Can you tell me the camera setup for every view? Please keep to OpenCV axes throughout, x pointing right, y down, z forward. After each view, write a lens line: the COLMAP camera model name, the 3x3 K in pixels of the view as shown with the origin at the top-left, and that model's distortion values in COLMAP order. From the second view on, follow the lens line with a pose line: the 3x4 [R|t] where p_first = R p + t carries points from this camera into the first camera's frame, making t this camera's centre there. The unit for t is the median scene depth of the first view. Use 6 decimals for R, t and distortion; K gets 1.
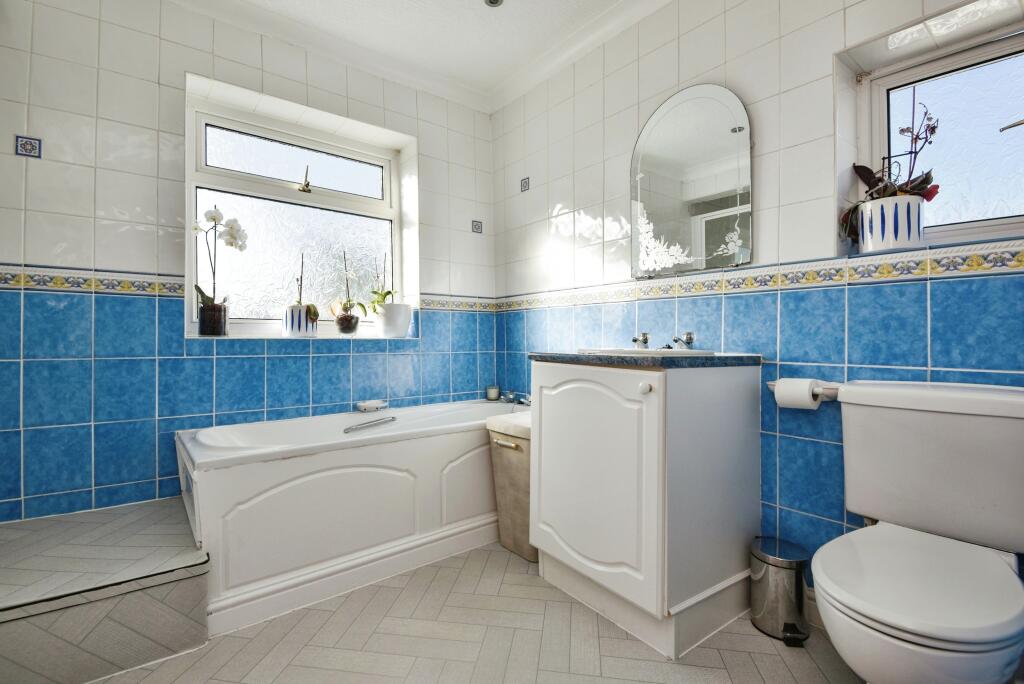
lens RADIAL K [[471.1, 0, 513.2], [0, 471.1, 339.5], [0, 0, 1]] dist [-0.003577, -0.004641]
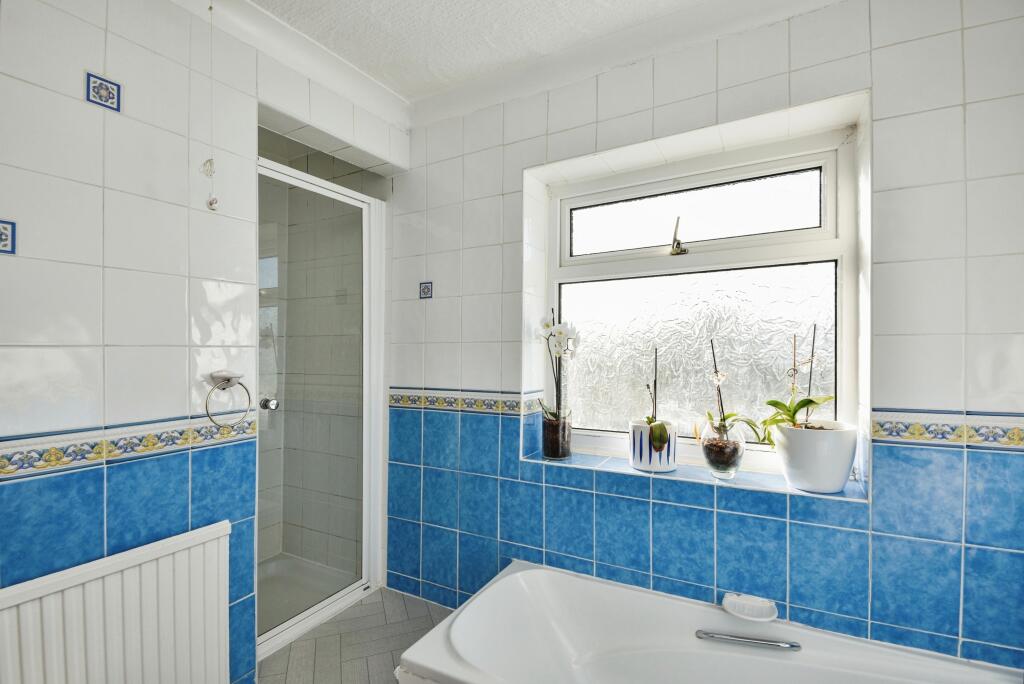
lens RADIAL K [[471.1, 0, 513.5], [0, 471.1, 352.0], [0, 0, 1]] dist [-0.003577, -0.004641]
pose [[0.369170, -0.001909, -0.929360, 0.146354], [0.008499, 0.999963, 0.001322, -0.199784], [0.929323, -0.008386, 0.369173, 0.595872]]
